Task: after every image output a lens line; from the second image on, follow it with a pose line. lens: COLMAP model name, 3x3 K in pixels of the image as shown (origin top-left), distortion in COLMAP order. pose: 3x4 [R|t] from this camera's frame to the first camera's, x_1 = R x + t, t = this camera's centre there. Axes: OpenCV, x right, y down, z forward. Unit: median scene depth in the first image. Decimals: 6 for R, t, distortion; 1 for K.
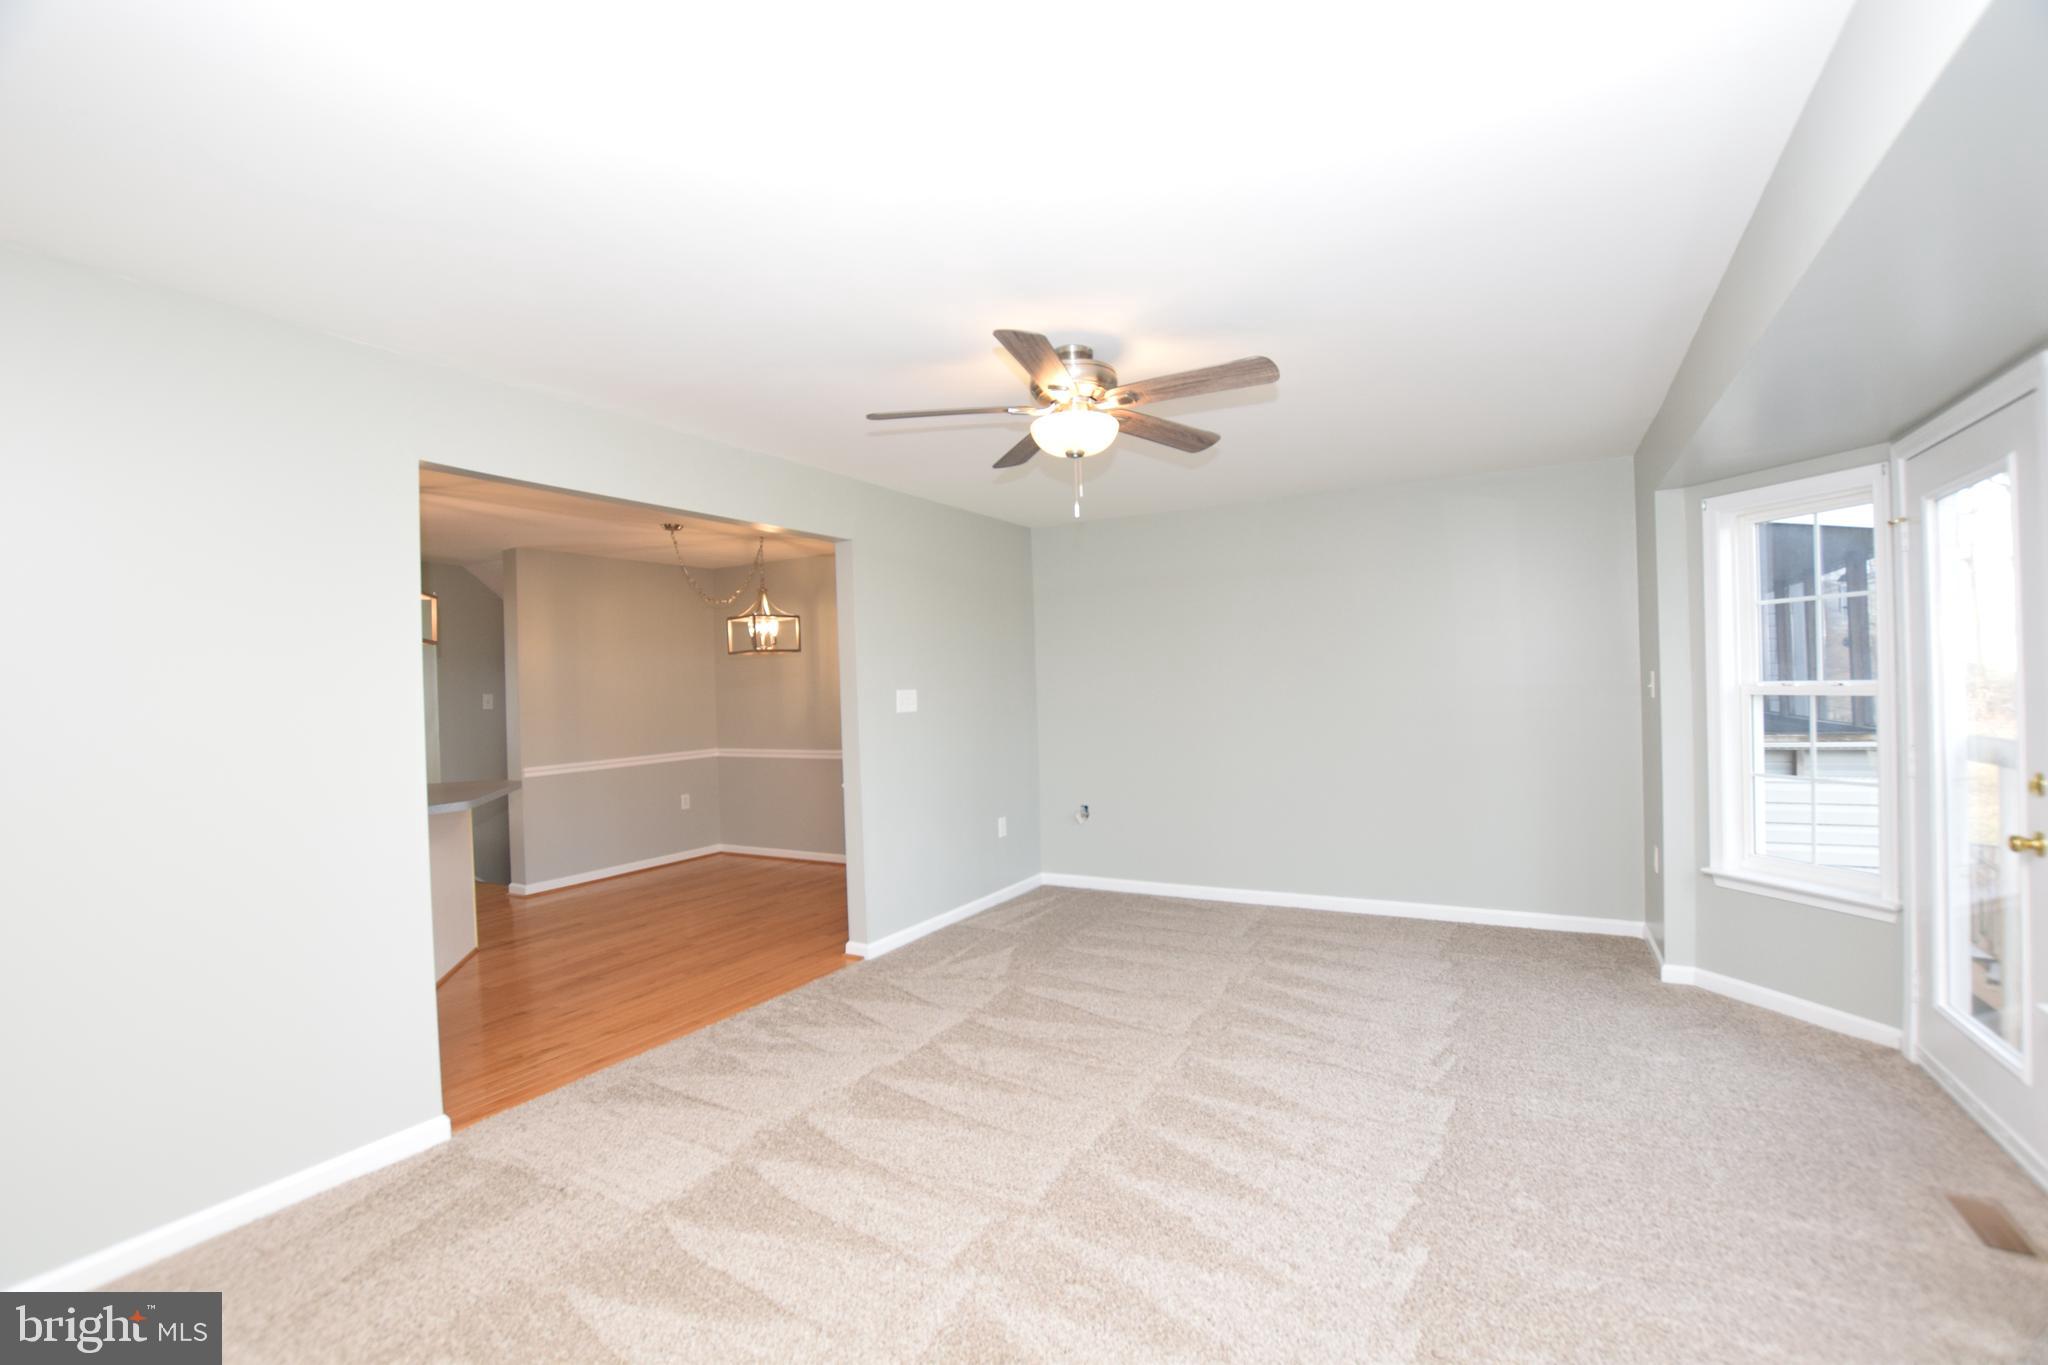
lens RADIAL K [[903.3, 0, 1031.1], [0, 903.3, 686.5], [0, 0, 1]] dist [-0.041370, 0.007056]
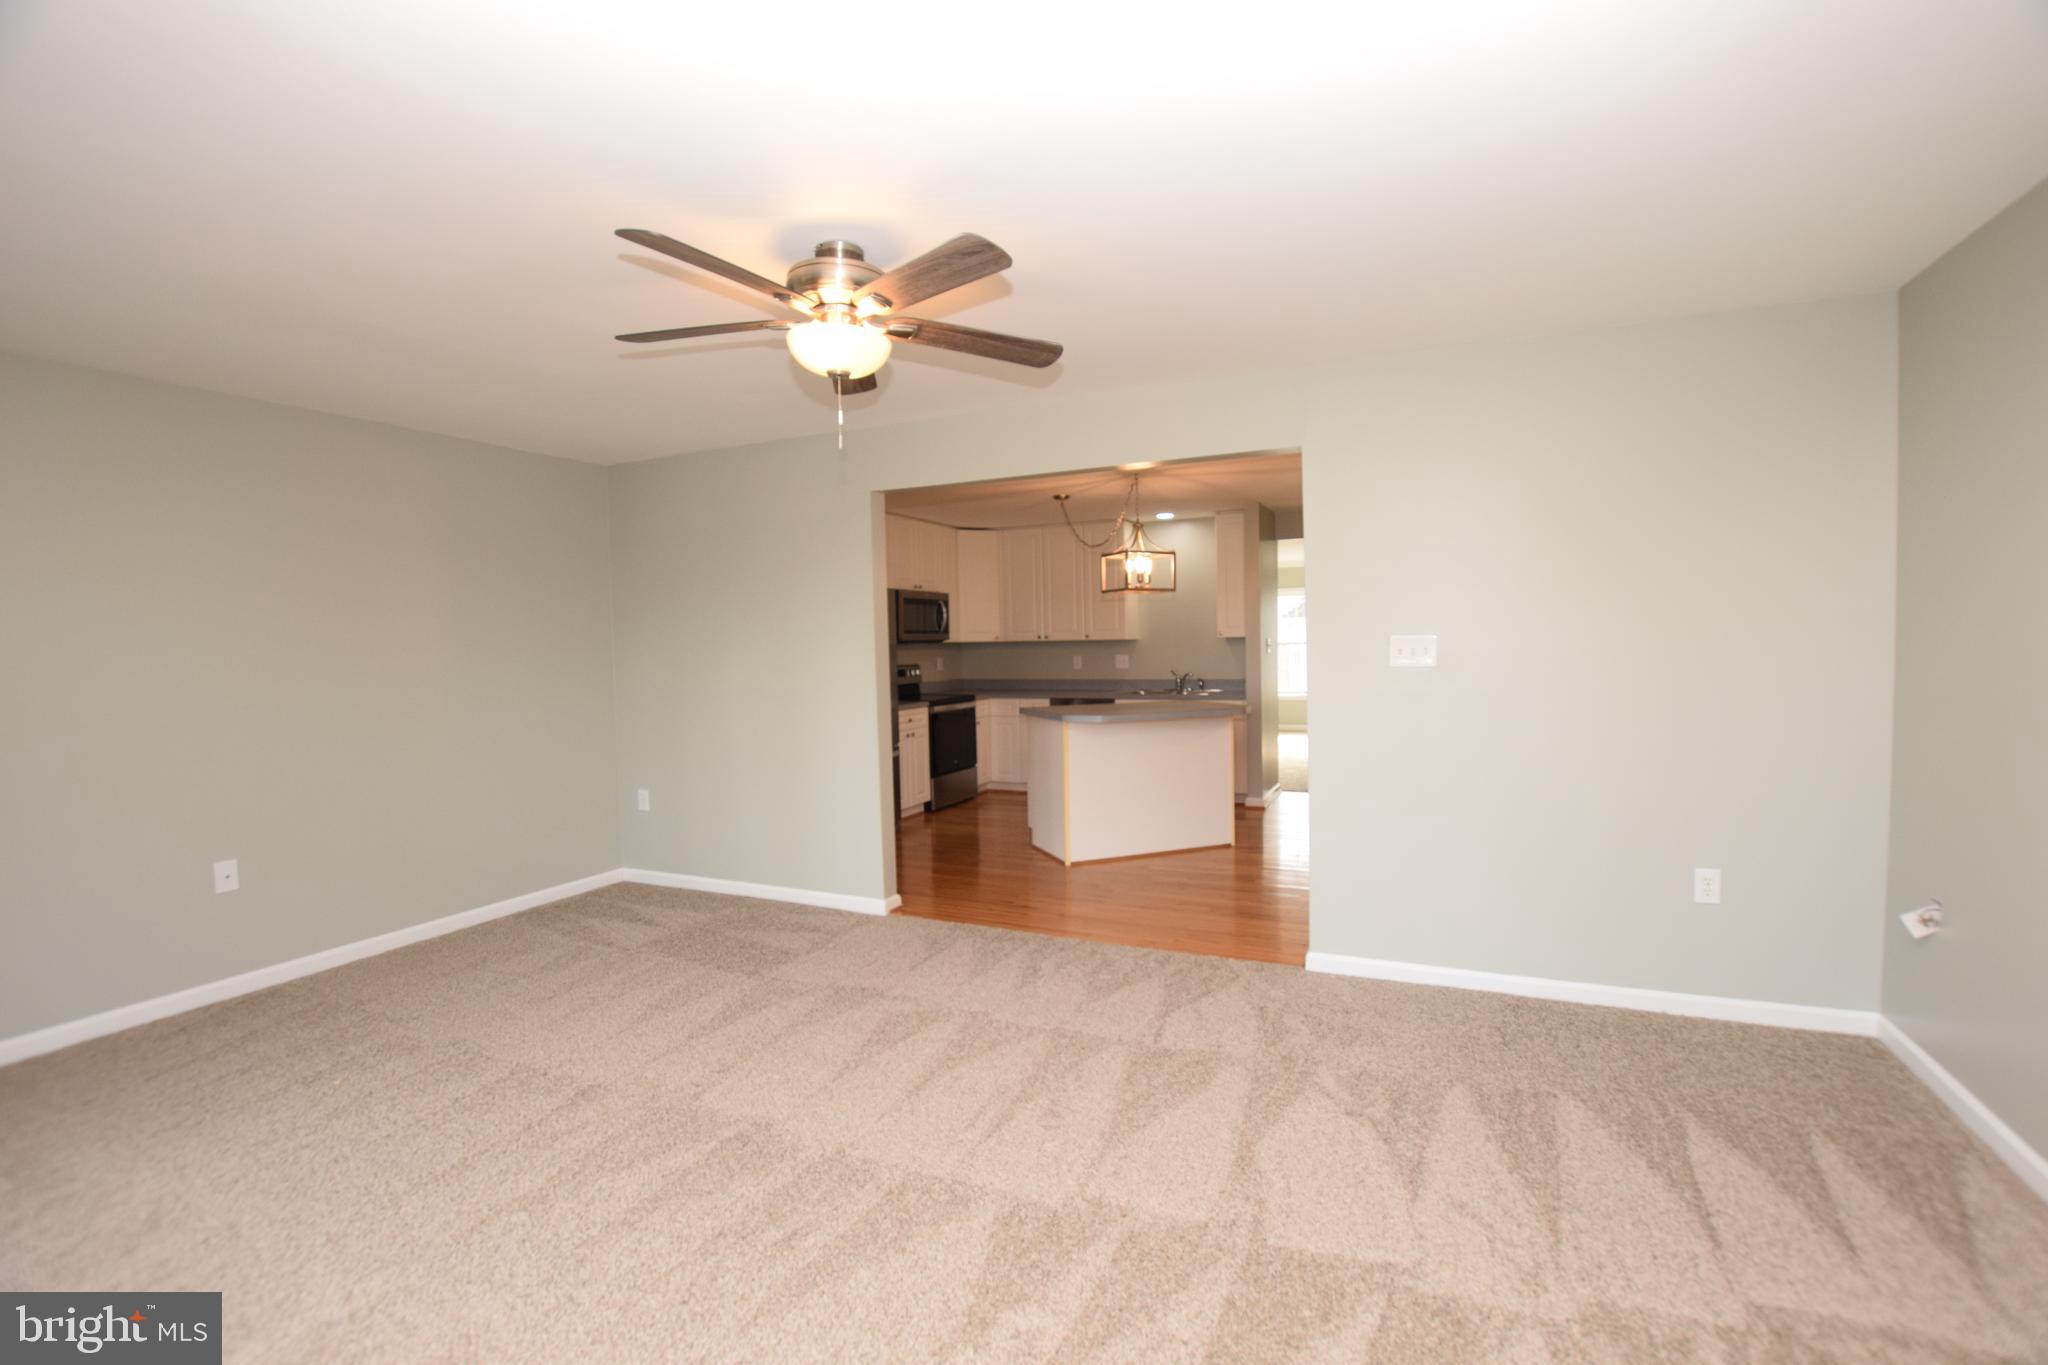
lens RADIAL K [[905.3, 0, 1031.5], [0, 905.3, 686.5], [0, 0, 1]] dist [-0.032275, 0.000204]
pose [[0.064953, 0.077253, -0.994894, 0.621051], [0.017702, 0.996753, 0.078553, -0.018928], [0.997731, -0.022714, 0.063375, 0.748593]]
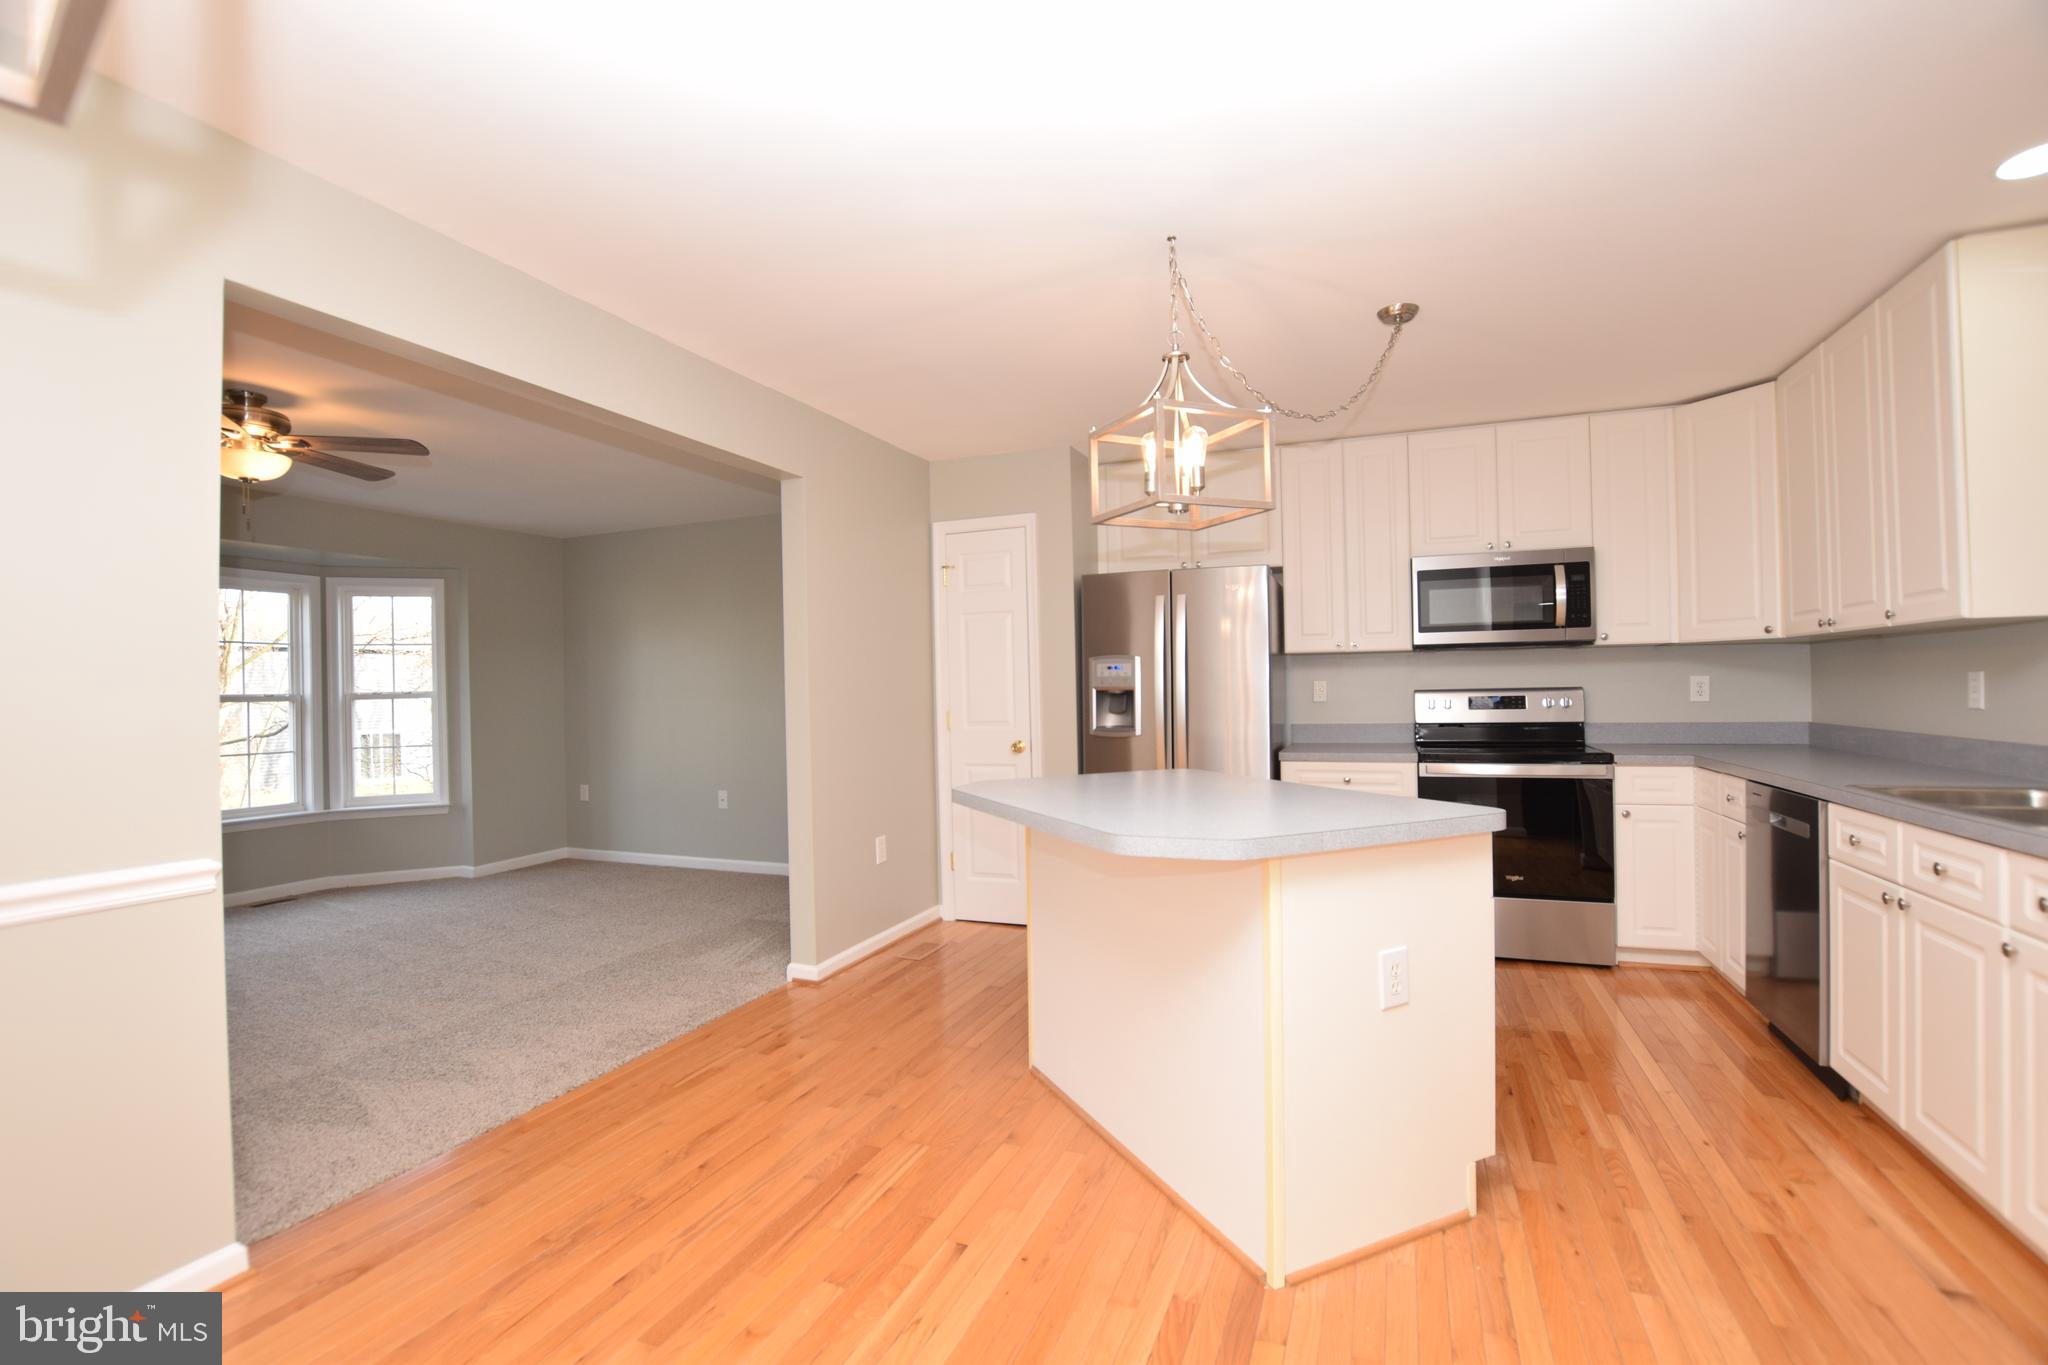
lens RADIAL K [[903.3, 0, 1031.1], [0, 903.3, 686.5], [0, 0, 1]] dist [-0.041370, 0.007056]
pose [[-0.992020, 0.046000, -0.117392, -0.565115], [0.046249, 0.998930, 0.000597, 0.049747], [0.117294, -0.004837, -0.993085, 1.541279]]
